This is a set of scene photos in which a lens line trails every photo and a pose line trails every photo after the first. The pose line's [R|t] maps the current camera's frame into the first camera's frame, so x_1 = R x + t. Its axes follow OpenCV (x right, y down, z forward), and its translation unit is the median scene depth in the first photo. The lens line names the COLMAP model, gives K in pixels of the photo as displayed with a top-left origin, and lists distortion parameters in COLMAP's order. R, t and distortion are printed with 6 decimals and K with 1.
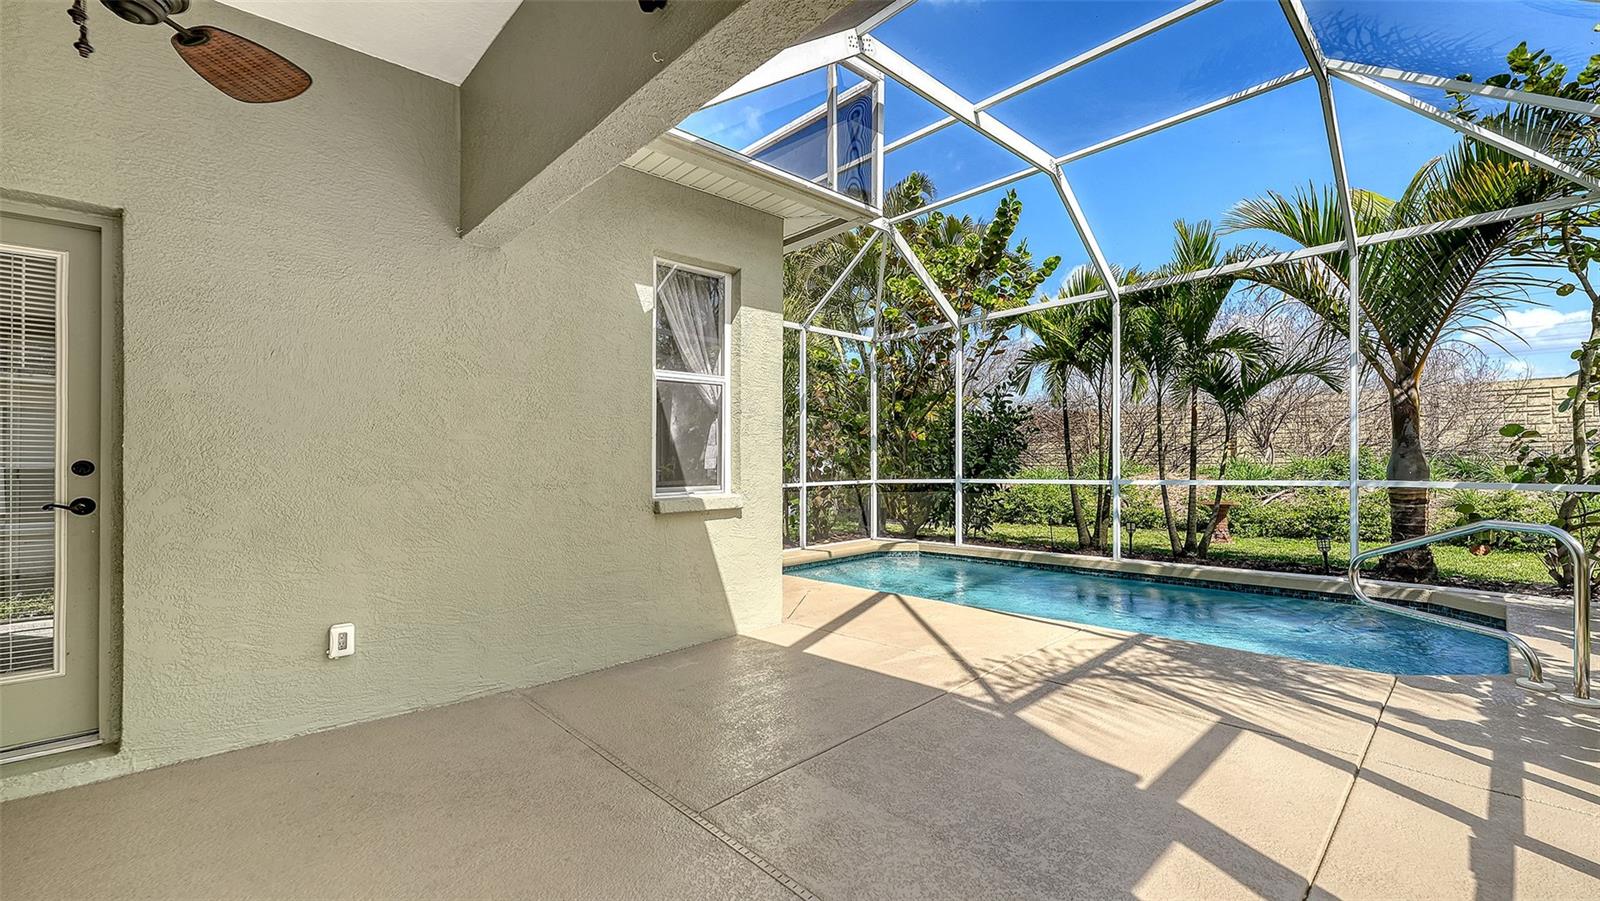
lens RADIAL K [[652.7, 0, 808.6], [0, 652.7, 483.1], [0, 0, 1]] dist [0.002525, -0.003152]
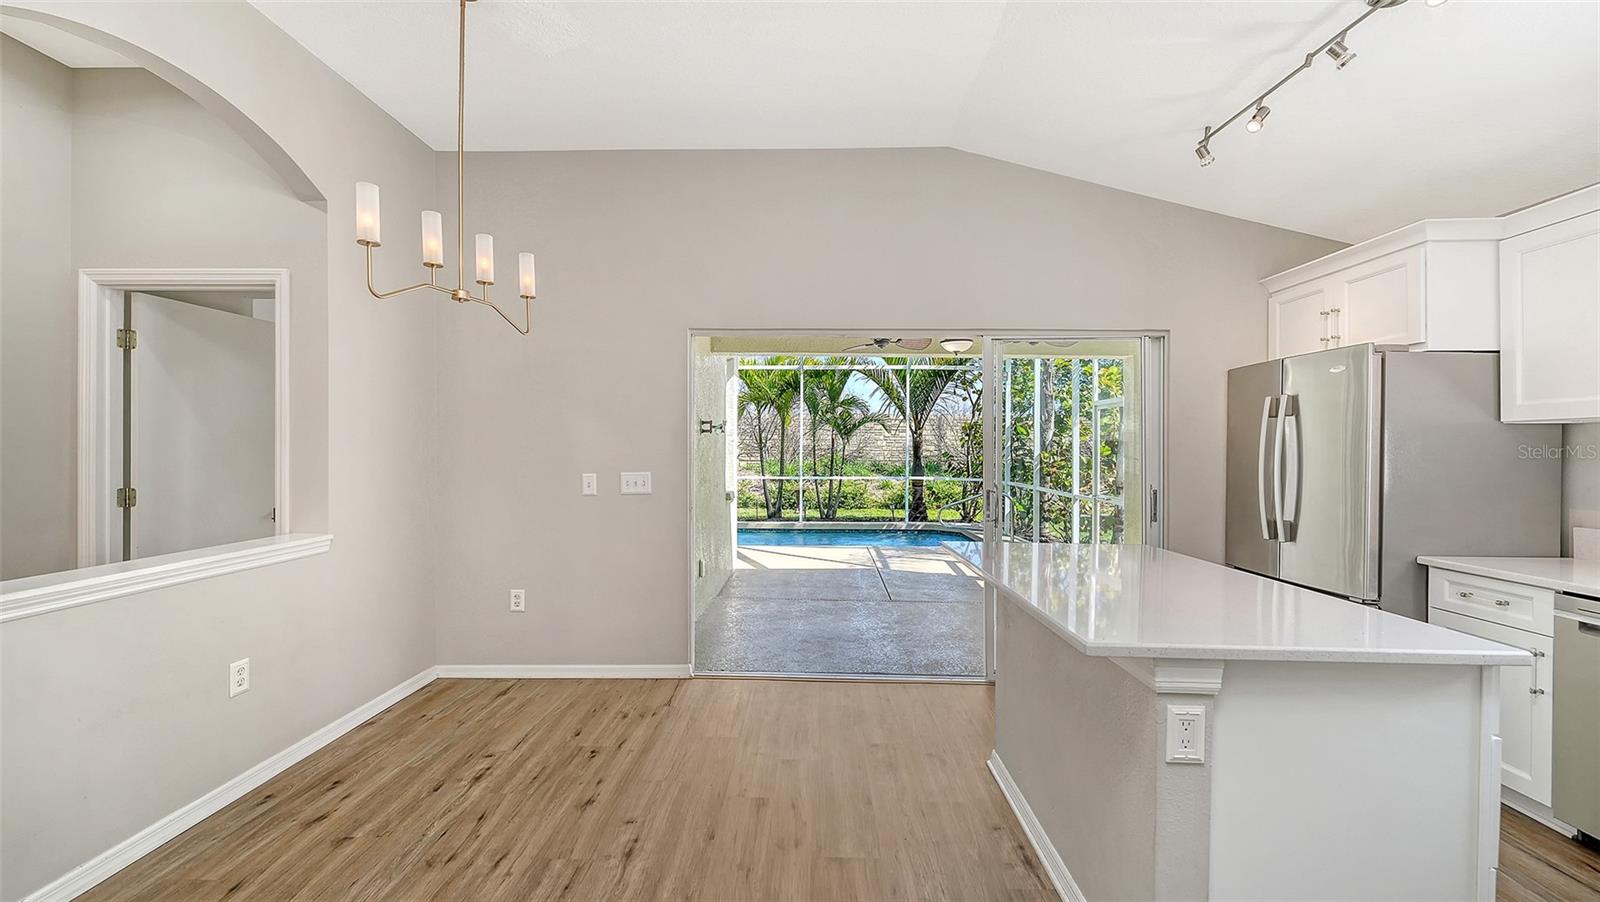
lens RADIAL K [[651.3, 0, 794.7], [0, 651.3, 453.6], [0, 0, 1]] dist [0.003752, -0.000329]
pose [[0.711254, 0.016114, 0.702751, -0.763301], [0.006258, 0.999552, -0.029254, -0.014419], [-0.702908, 0.025205, 0.710834, -0.218463]]
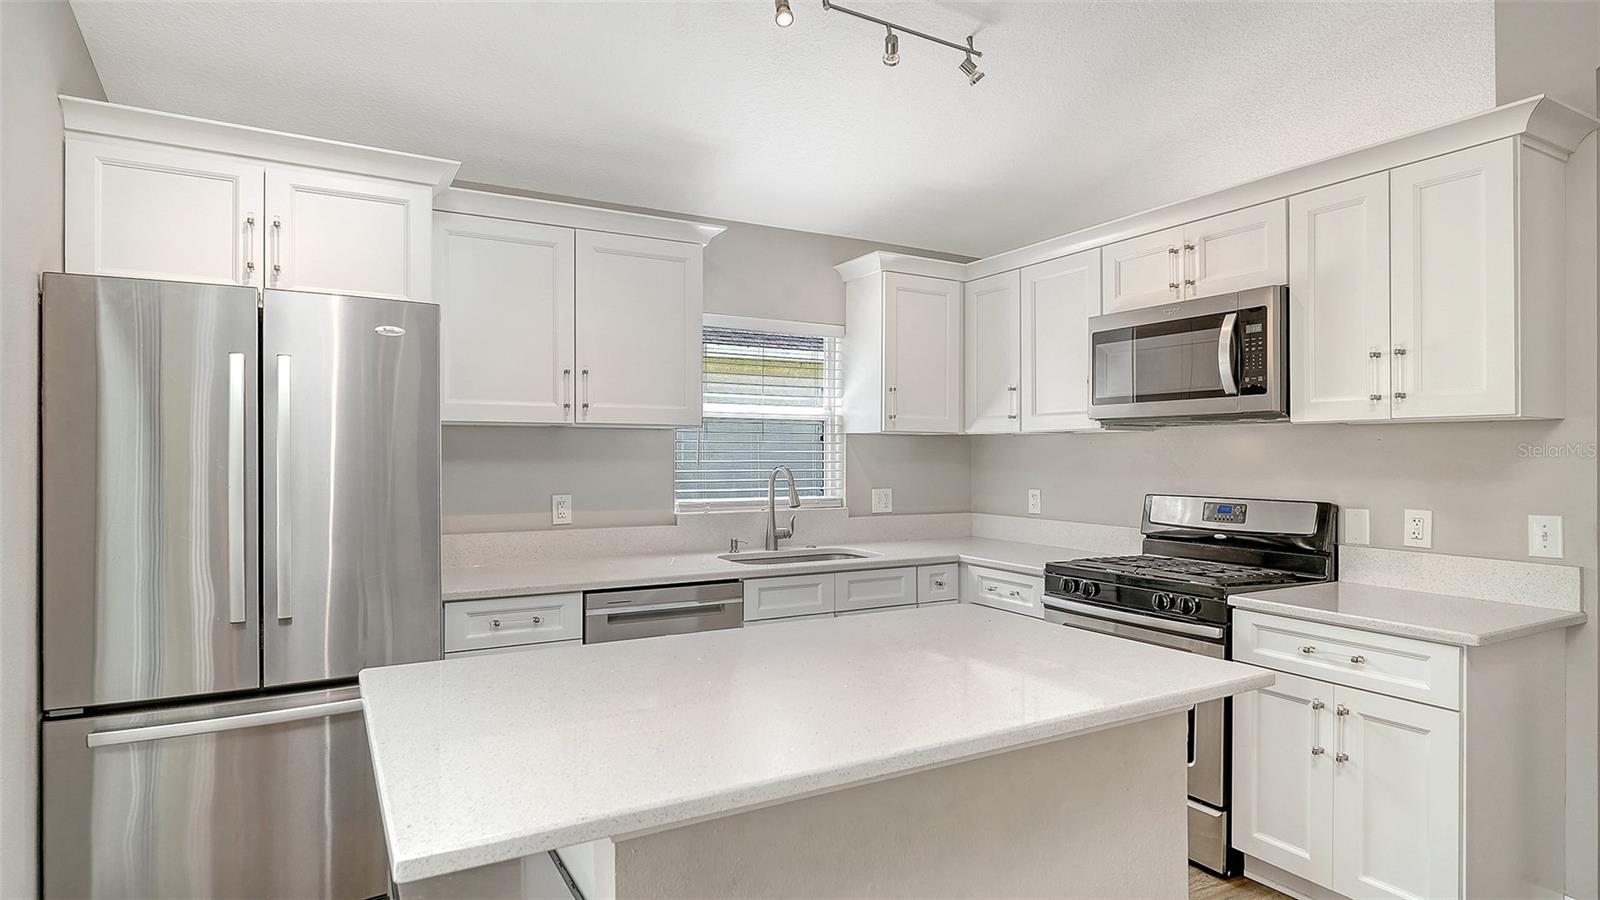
lens RADIAL K [[840.2, 0, 794.3], [0, 840.2, 452.7], [0, 0, 1]] dist [-0.000880, -0.002988]
pose [[-0.967908, 0.013282, 0.250955, -0.501994], [0.020238, 0.999479, 0.025157, -0.031325], [-0.250490, 0.029429, -0.967672, 0.104642]]
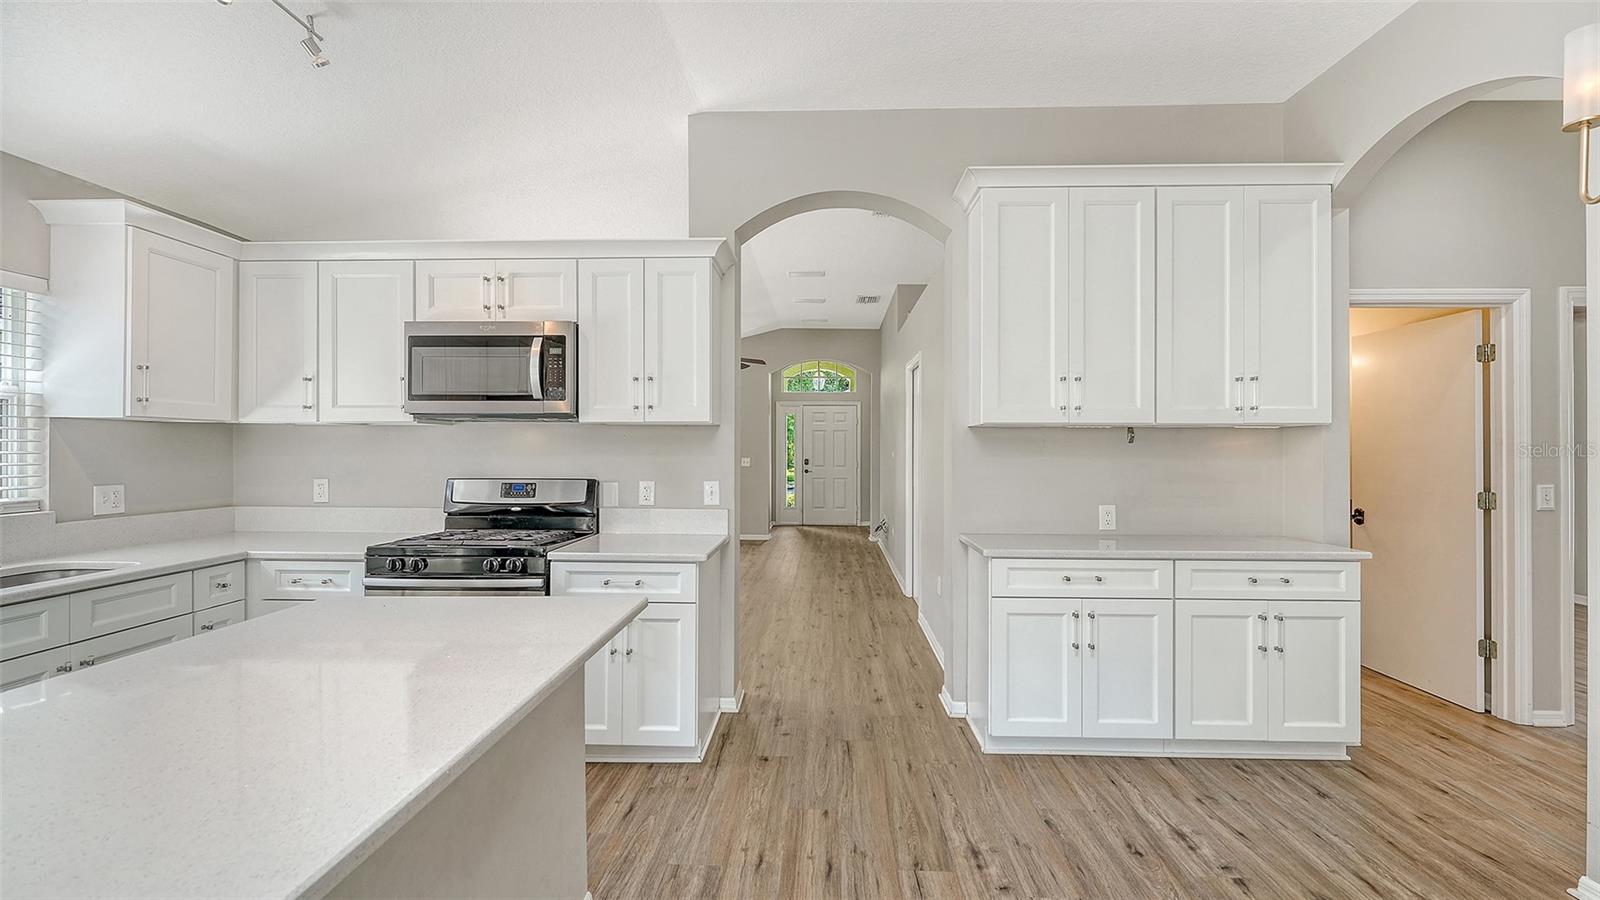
lens RADIAL K [[670.5, 0, 805.0], [0, 670.5, 445.6], [0, 0, 1]] dist [-0.003310, 0.000076]
pose [[-0.715500, 0.010008, -0.698541, -0.433611], [-0.015196, 0.999438, 0.029884, -0.030888], [0.698448, 0.031997, -0.714945, 0.080983]]
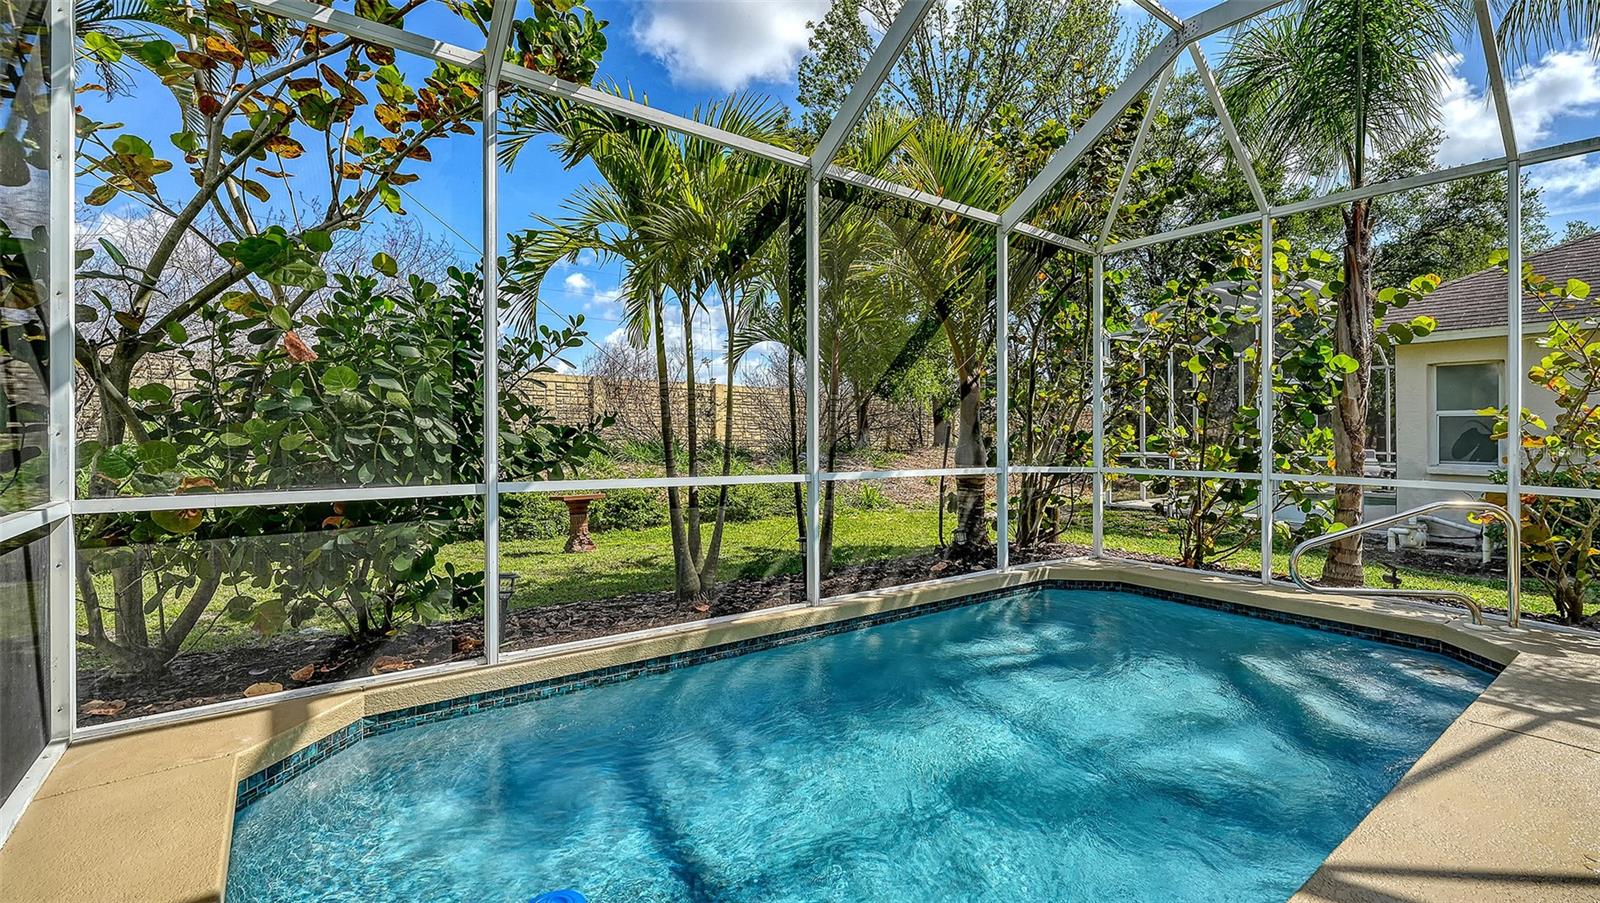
lens RADIAL K [[680.5, 0, 800.2], [0, 680.5, 444.4], [0, 0, 1]] dist [0.001362, -0.000065]
pose [[0.131209, 0.018031, 0.991191, -0.159671], [0.027649, 0.999379, -0.021840, -0.019113], [-0.990969, 0.030271, 0.130629, 0.941690]]
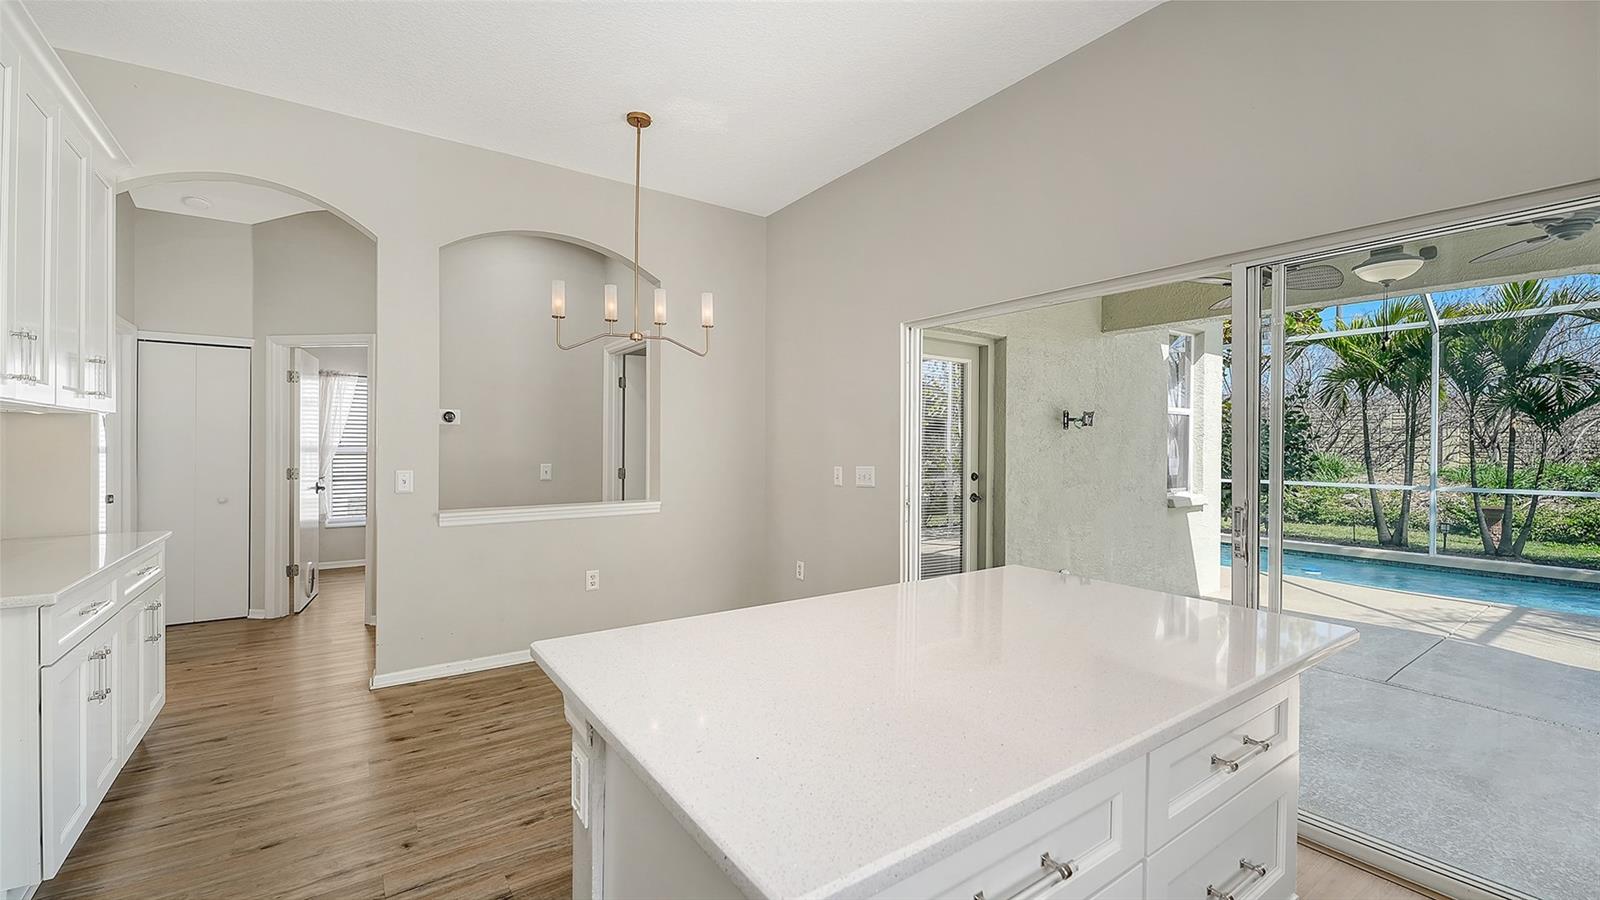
lens RADIAL K [[652.7, 0, 803.5], [0, 652.7, 449.0], [0, 0, 1]] dist [0.002525, -0.003152]
pose [[0.988598, 0.019840, -0.149267, -0.467200], [-0.023783, 0.999412, -0.024681, -0.015501], [0.148690, 0.027949, 0.988489, -0.312245]]
